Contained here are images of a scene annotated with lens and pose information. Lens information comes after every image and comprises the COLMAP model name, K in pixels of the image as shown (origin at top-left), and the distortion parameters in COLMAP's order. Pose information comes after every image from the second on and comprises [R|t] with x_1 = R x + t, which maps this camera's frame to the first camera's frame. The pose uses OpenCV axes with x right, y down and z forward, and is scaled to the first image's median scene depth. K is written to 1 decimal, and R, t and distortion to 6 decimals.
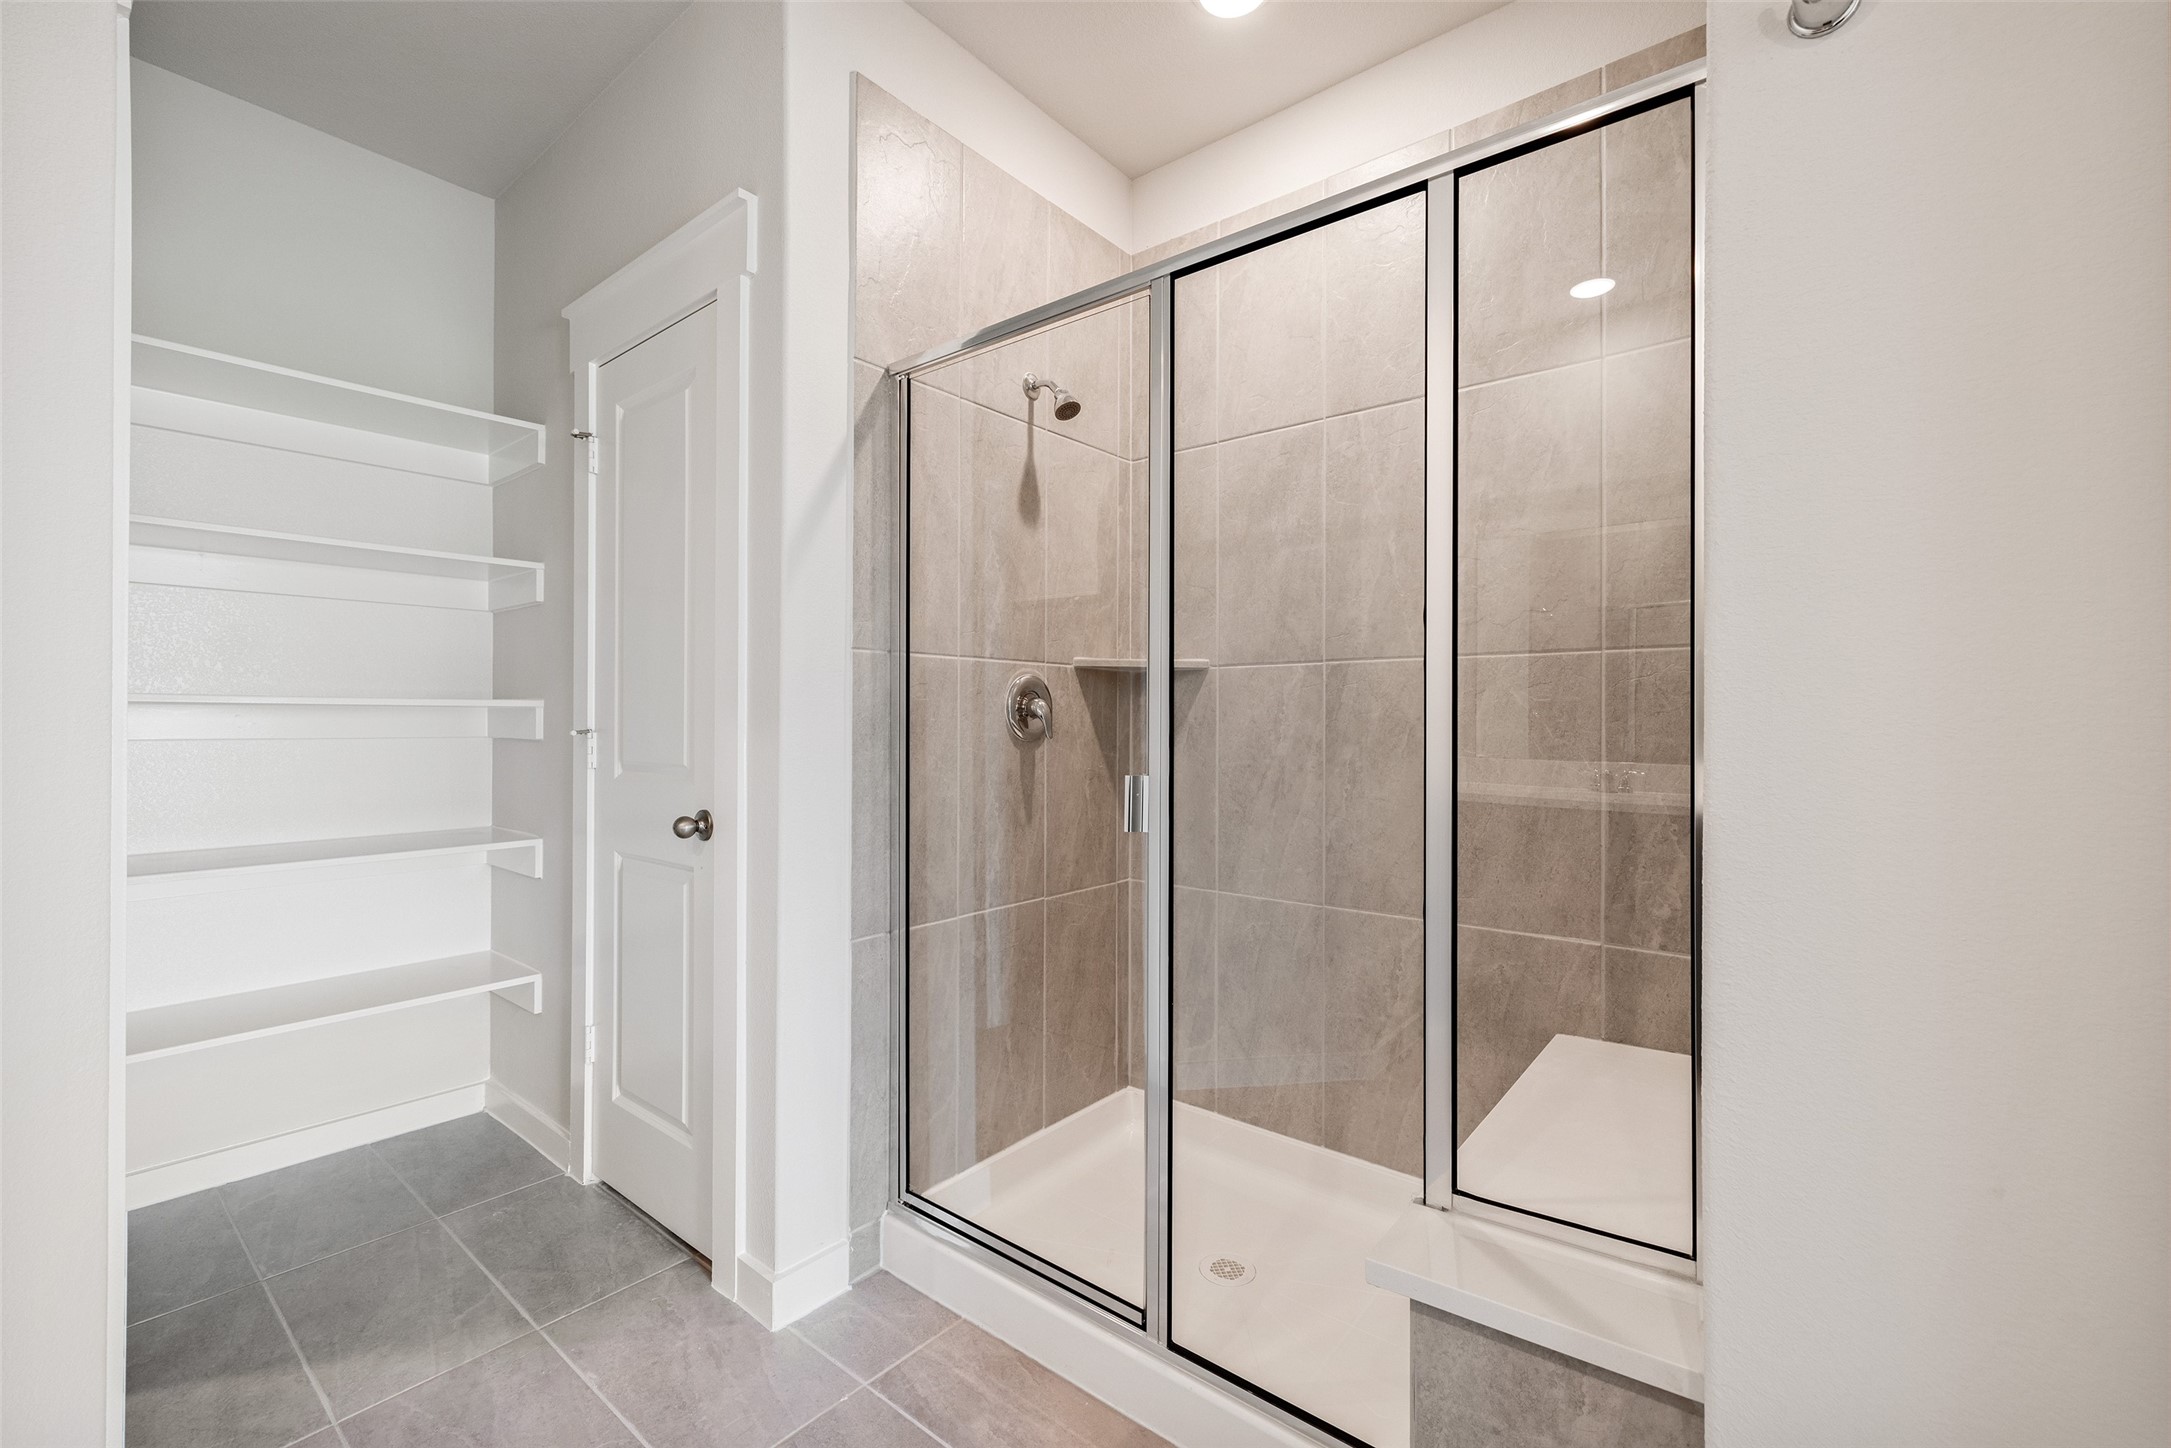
lens RADIAL K [[906.2, 0, 1087.8], [0, 906.2, 713.3], [0, 0, 1]] dist [-0.001548, -0.000514]
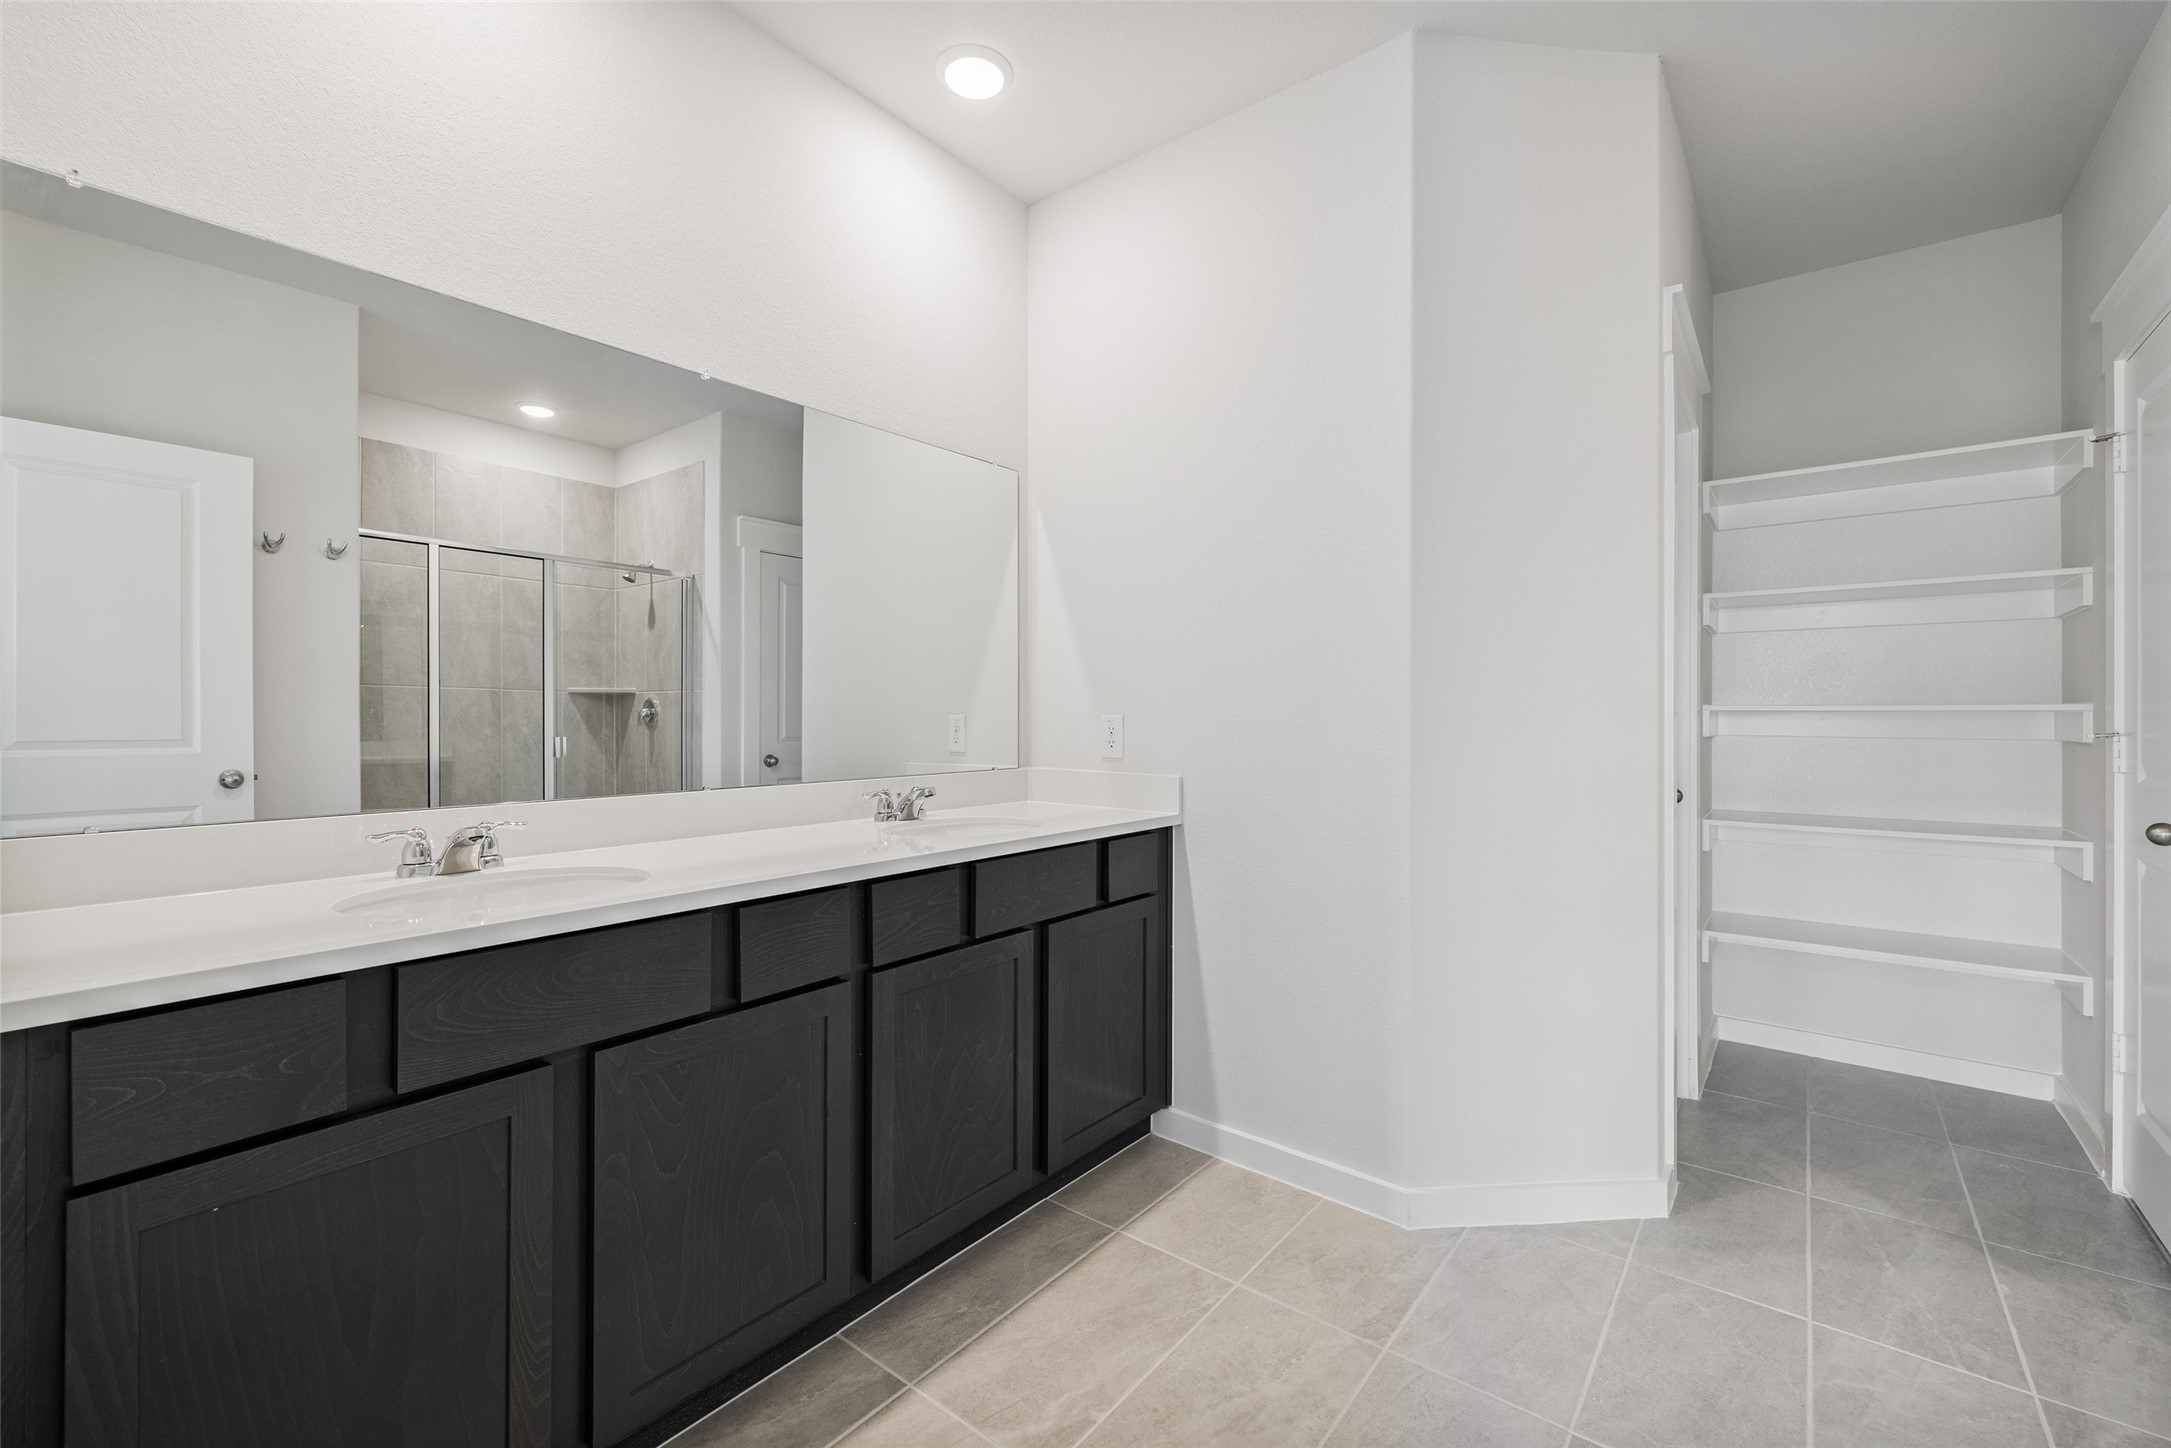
lens RADIAL K [[906.2, 0, 1086.5], [0, 906.2, 720.5], [0, 0, 1]] dist [-0.001548, -0.000514]
pose [[0.007931, -0.003492, -0.999962, 0.424027], [0.003481, 0.999988, -0.003465, 0.003691], [0.999962, -0.003453, 0.007943, -0.128927]]
